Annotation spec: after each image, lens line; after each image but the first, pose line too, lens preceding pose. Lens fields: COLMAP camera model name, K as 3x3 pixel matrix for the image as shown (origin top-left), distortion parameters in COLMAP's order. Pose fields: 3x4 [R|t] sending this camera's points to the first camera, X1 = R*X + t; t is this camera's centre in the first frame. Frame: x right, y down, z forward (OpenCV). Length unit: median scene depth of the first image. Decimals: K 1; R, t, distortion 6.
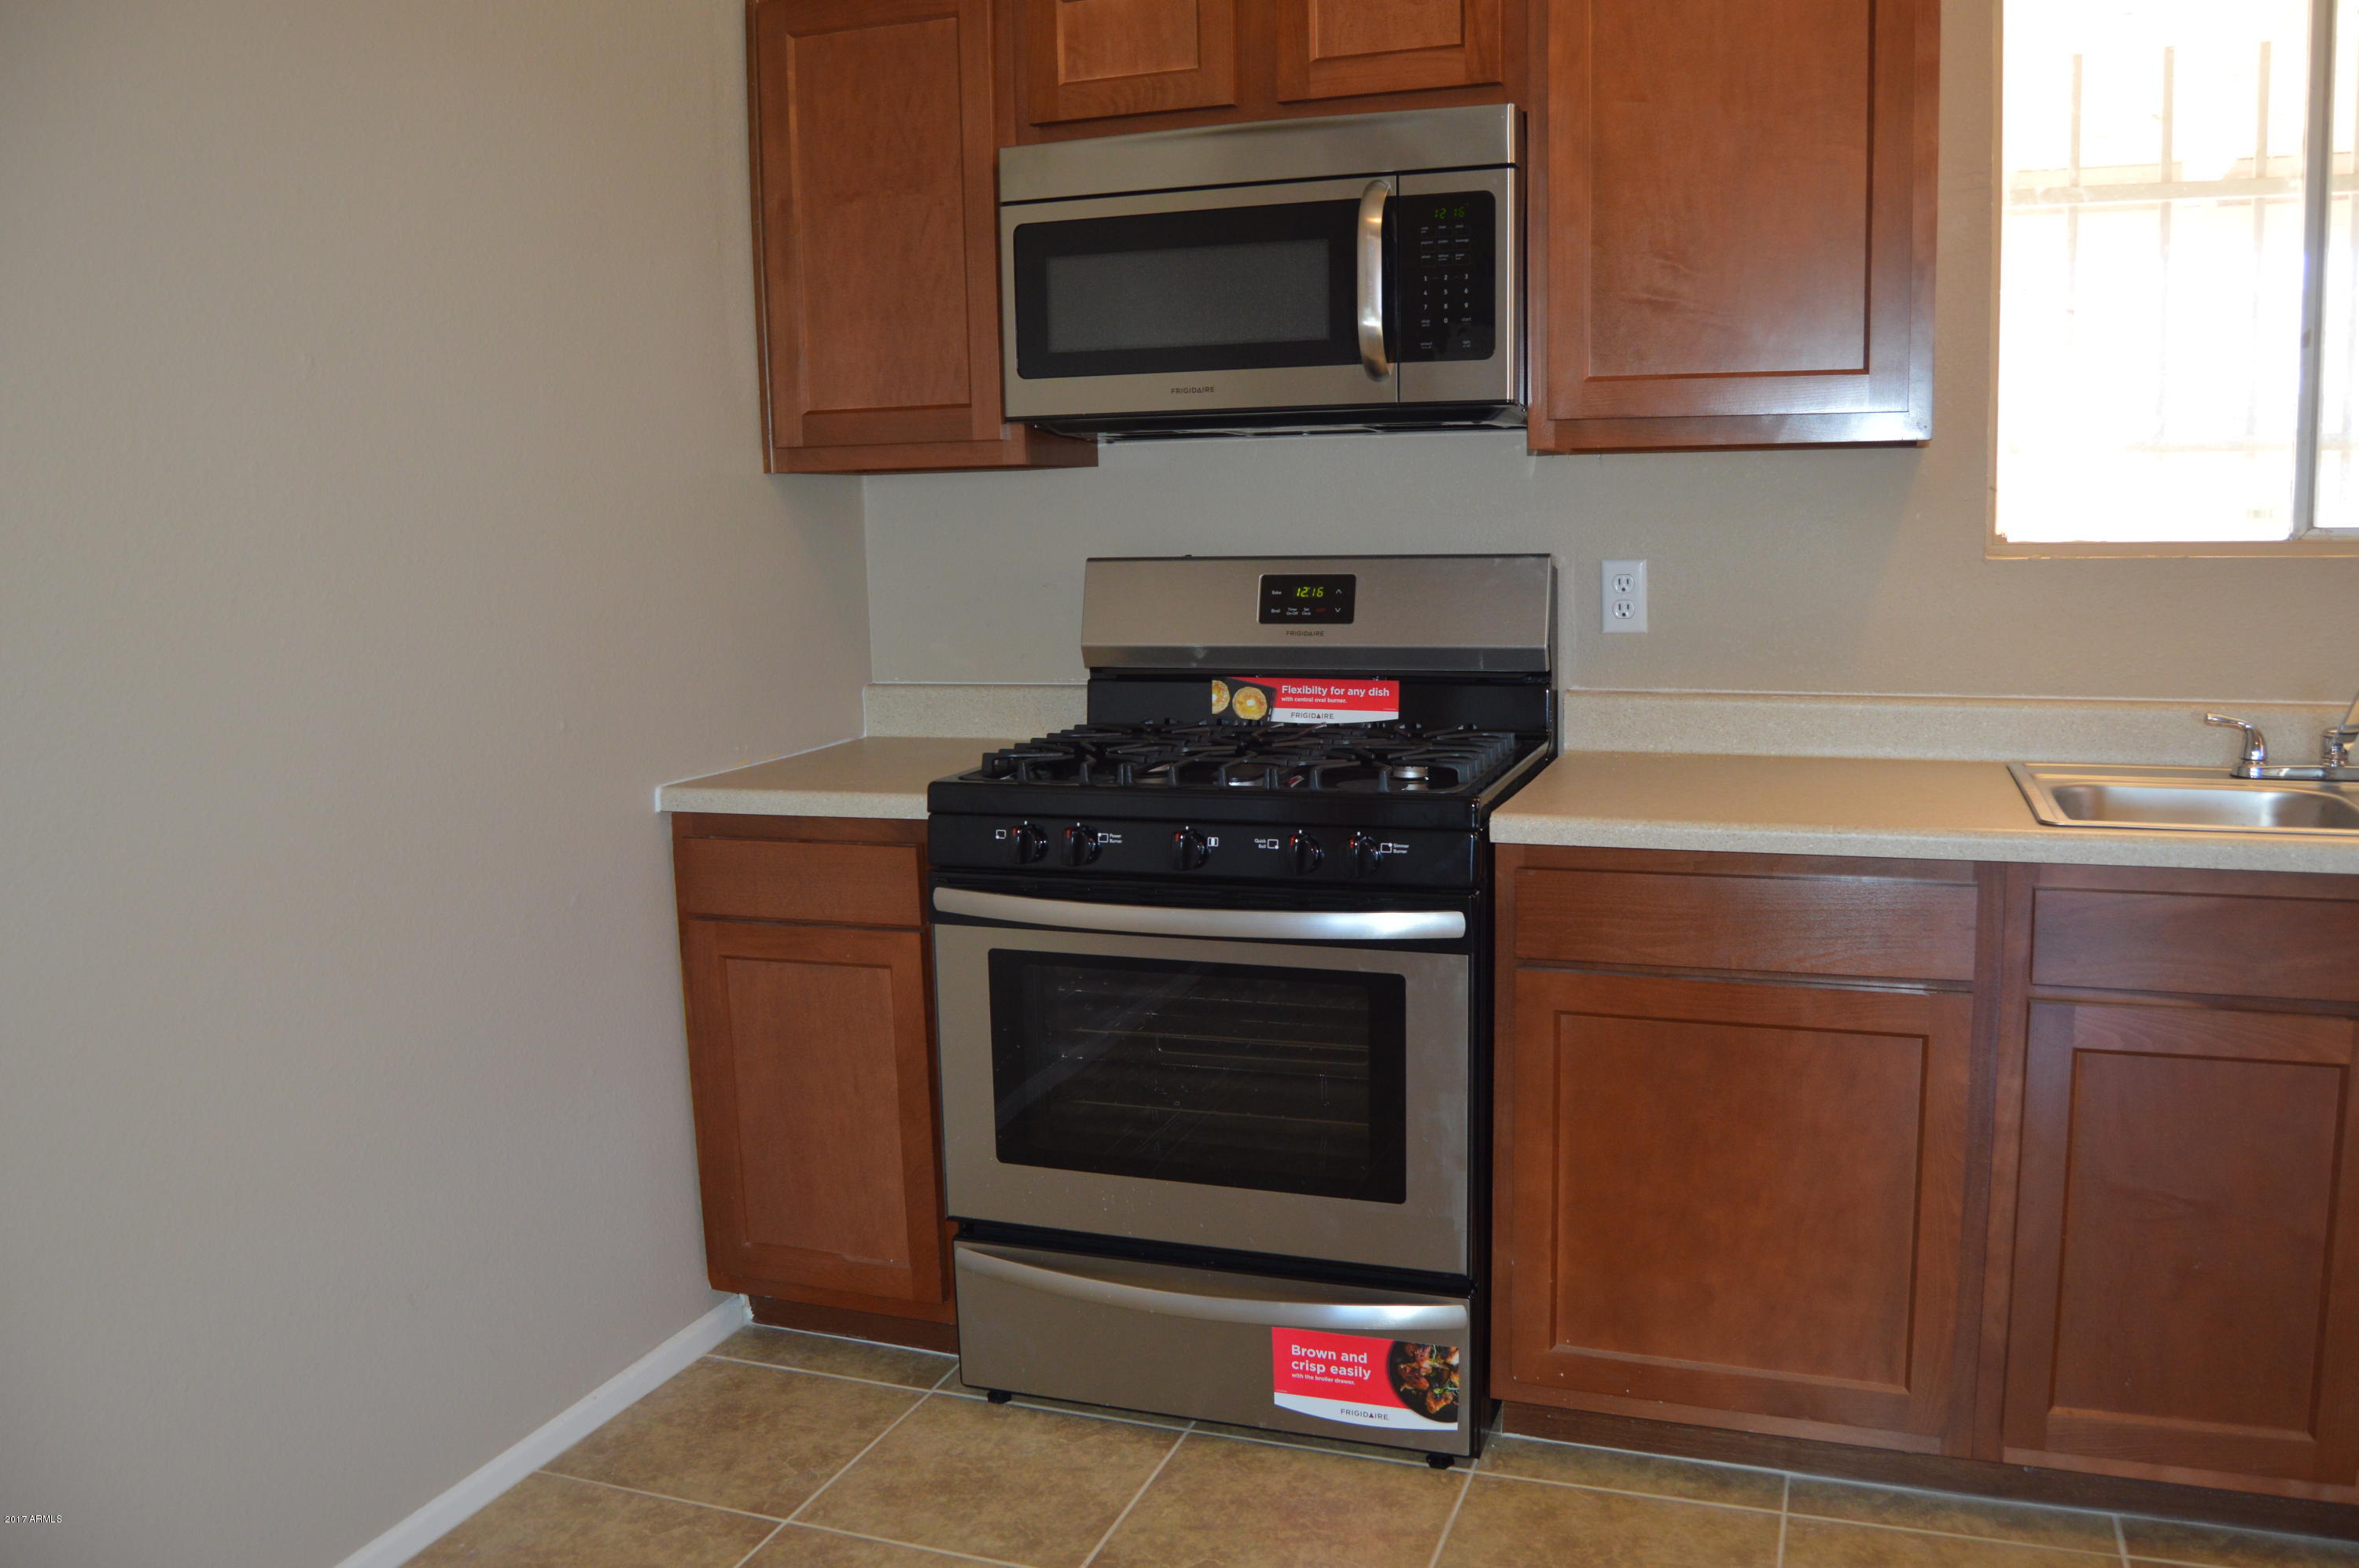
lens RADIAL K [[1865.5, 0, 1198.7], [0, 1865.5, 788.8], [0, 0, 1]] dist [-0.089005, 0.026102]
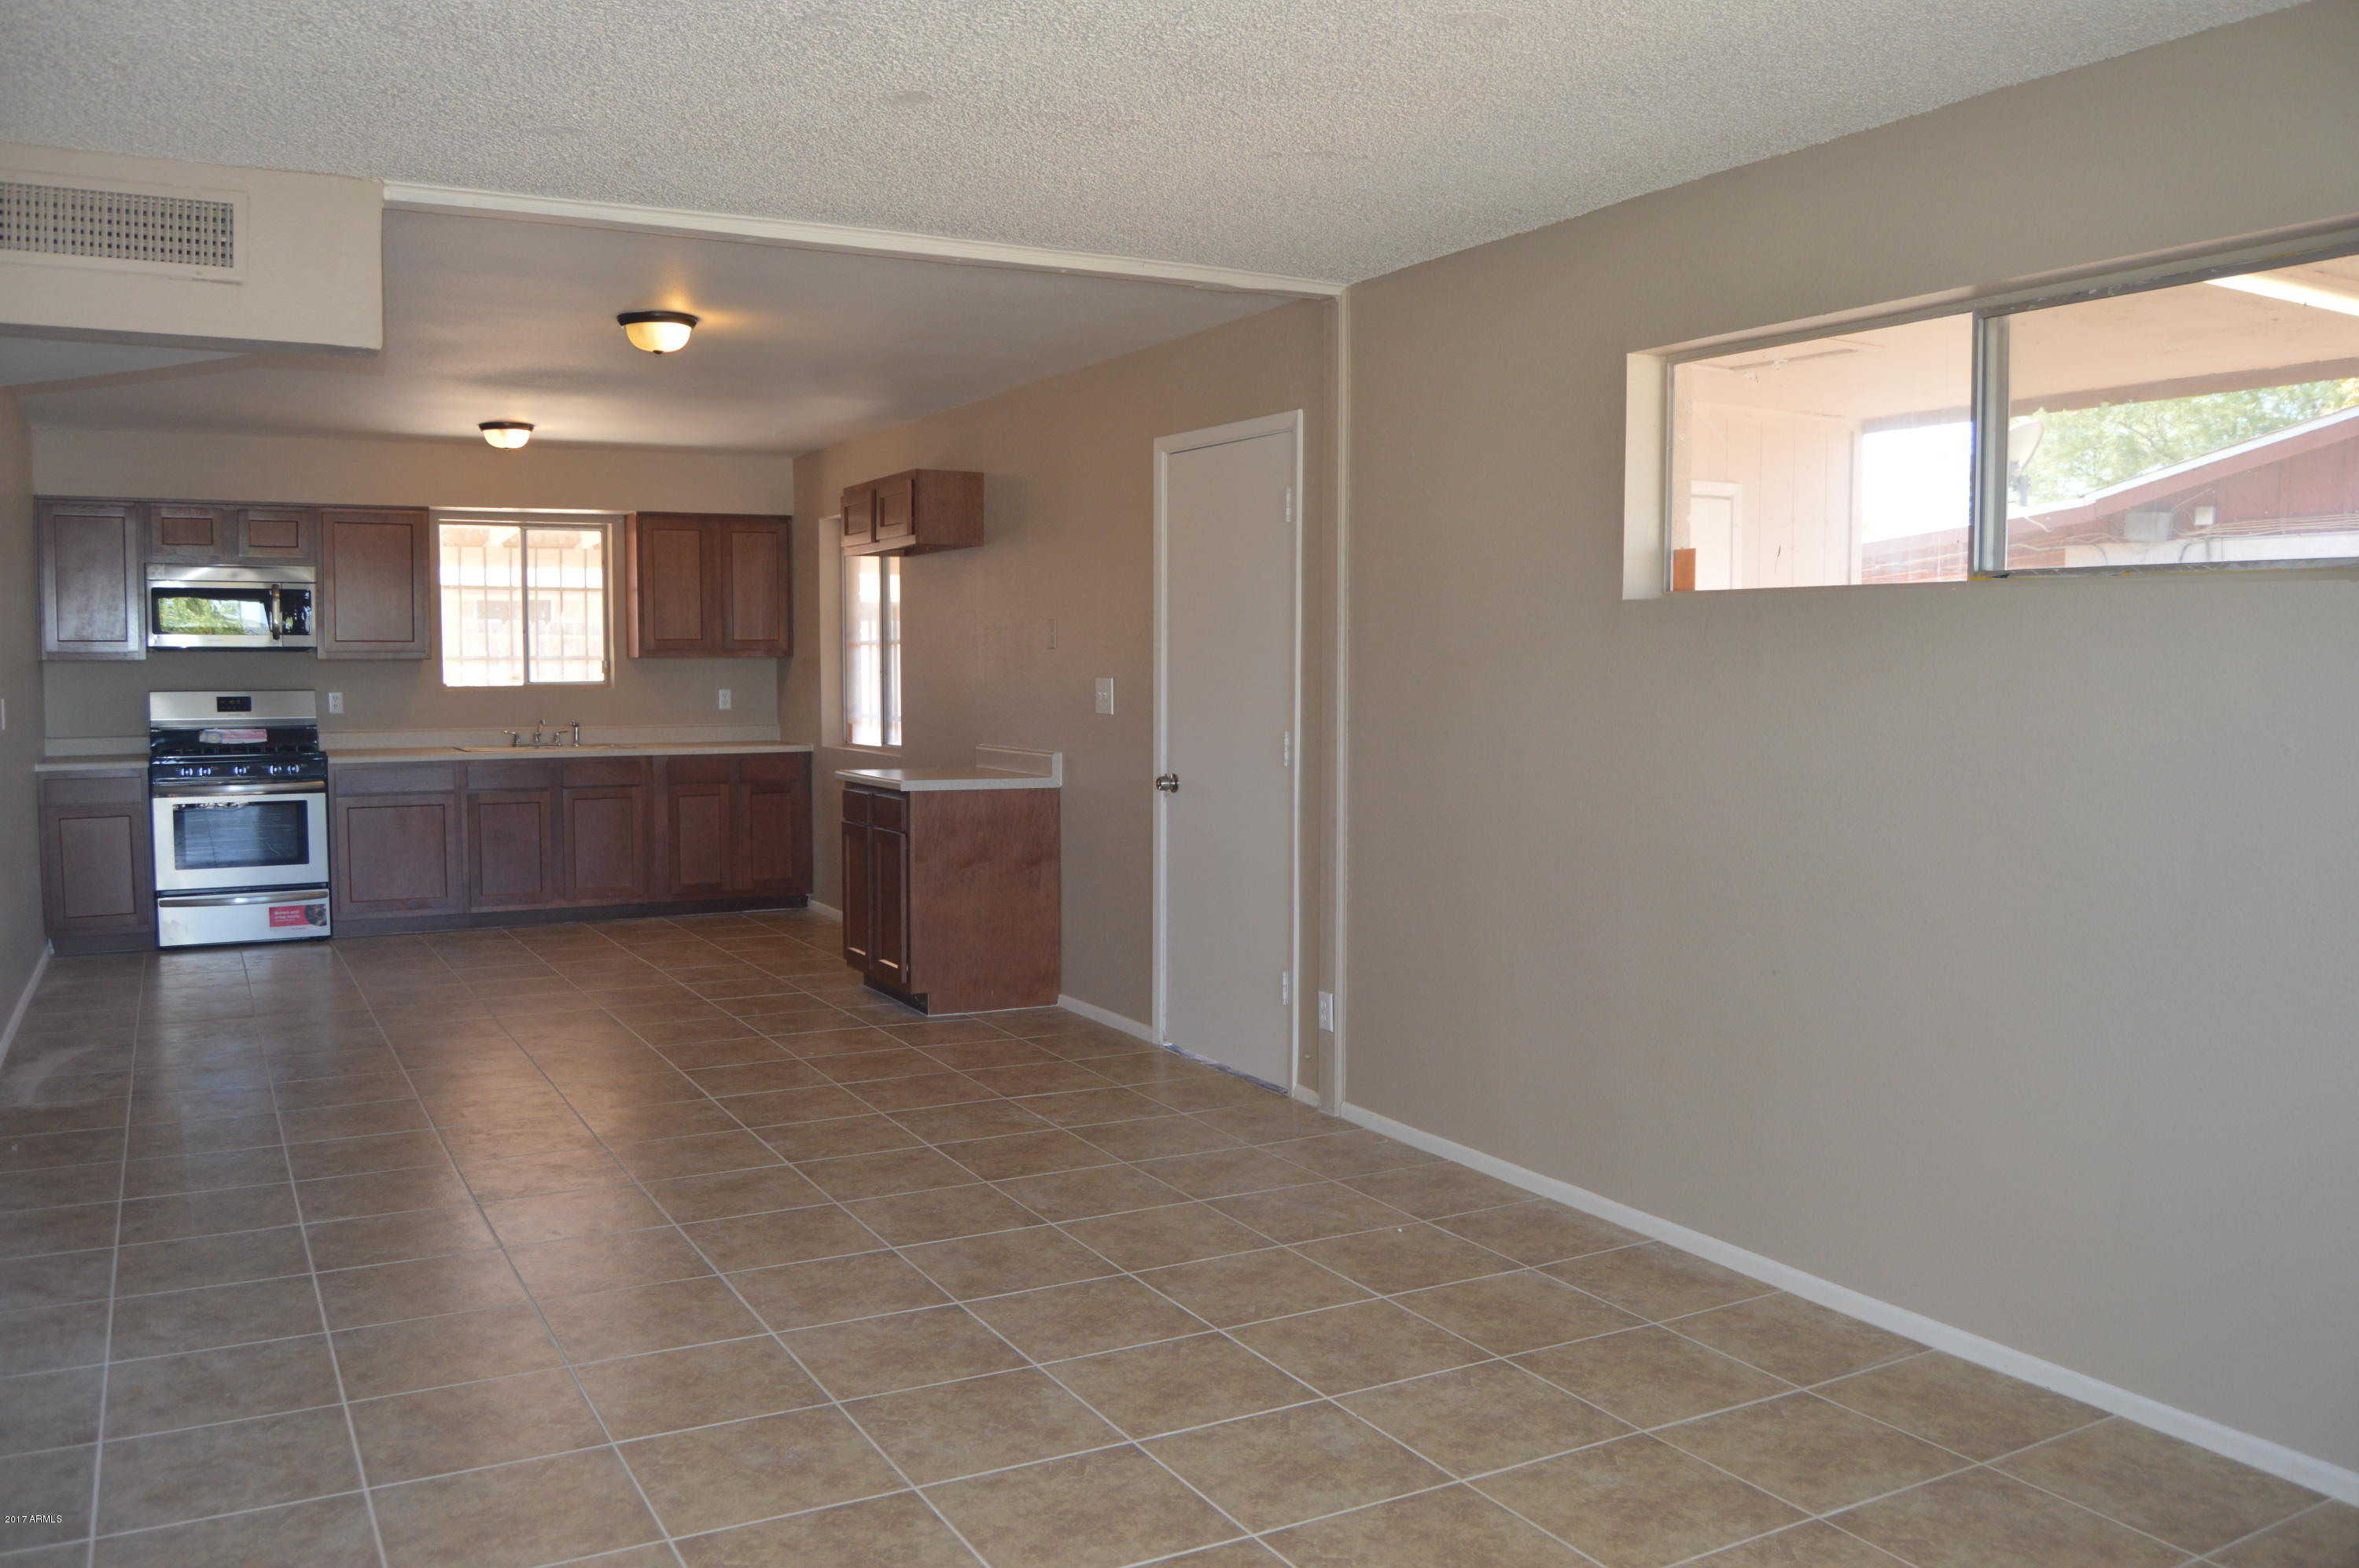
lens RADIAL K [[1865.5, 0, 1182.3], [0, 1865.5, 773.7], [0, 0, 1]] dist [-0.089005, 0.026102]
pose [[0.660255, -0.024843, 0.750630, -1.369900], [0.095838, 0.994069, -0.051399, 0.372980], [-0.744902, 0.105875, 0.658720, -2.520910]]
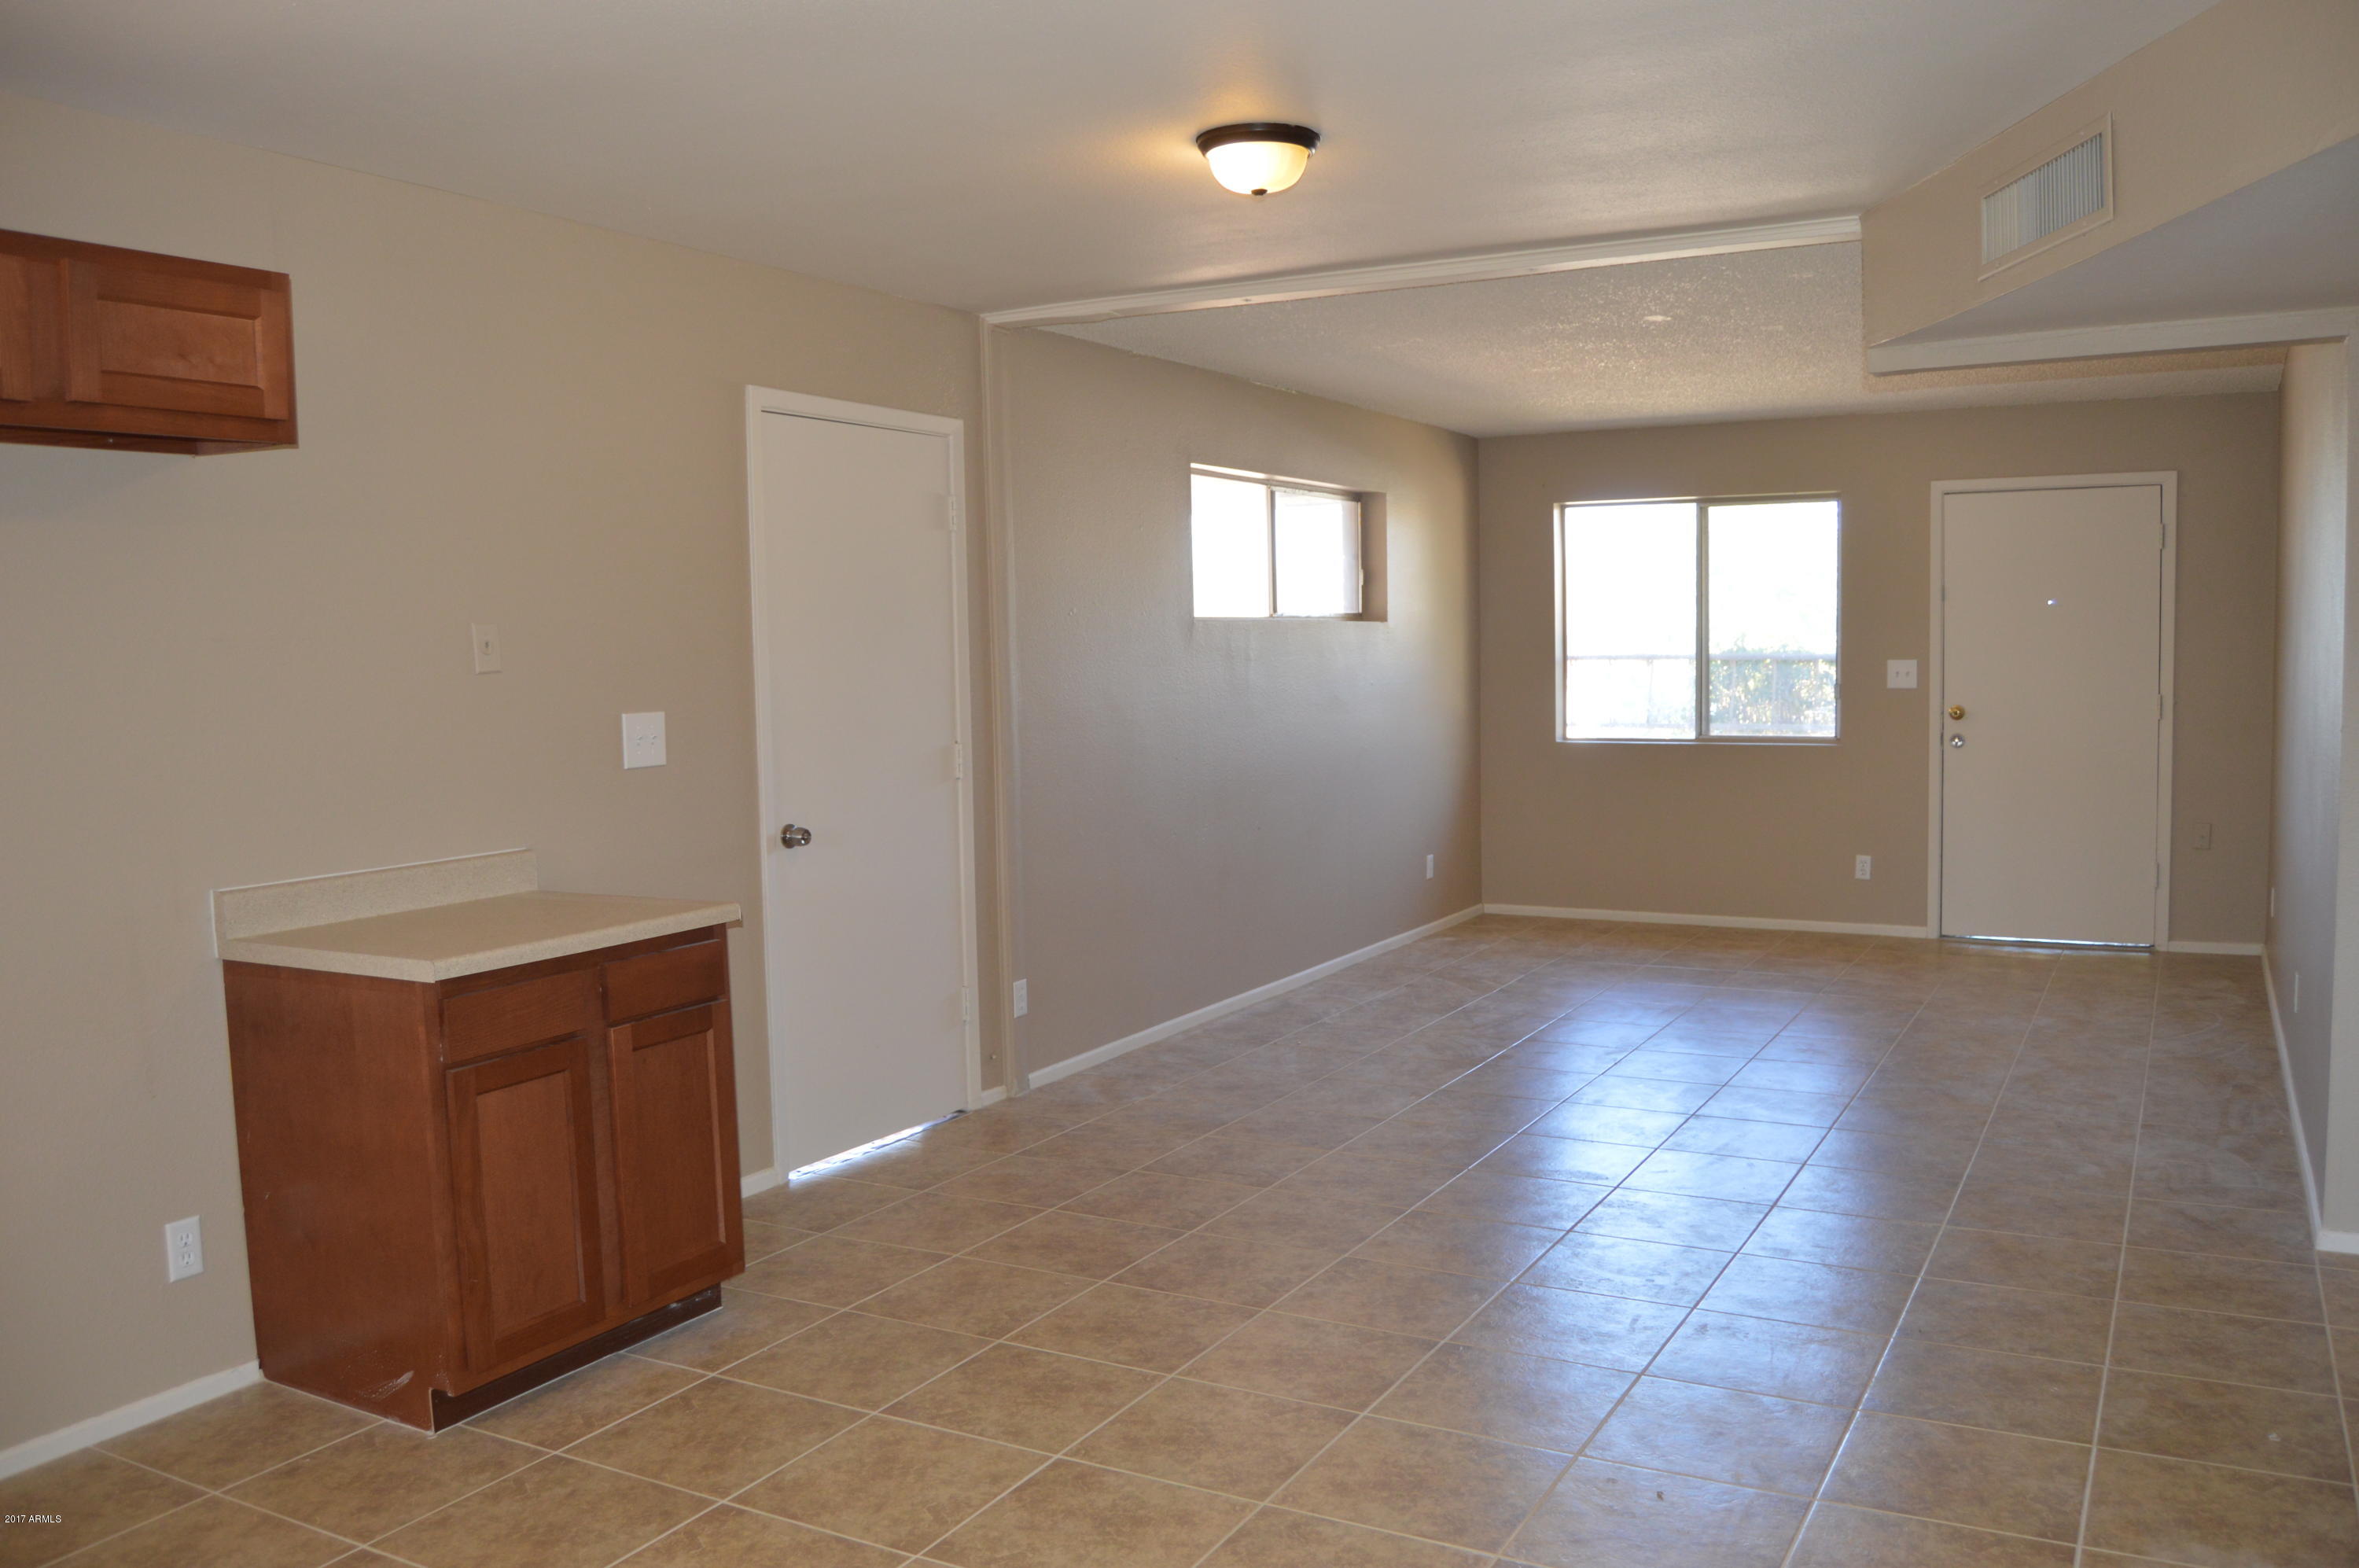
lens RADIAL K [[1865.5, 0, 1197.7], [0, 1865.5, 791.2], [0, 0, 1]] dist [-0.089005, 0.026102]
pose [[-0.986992, 0.025788, 0.158687, 1.066809], [0.061233, 0.972953, 0.222740, -0.853322], [-0.148651, 0.229560, -0.961876, 4.897094]]
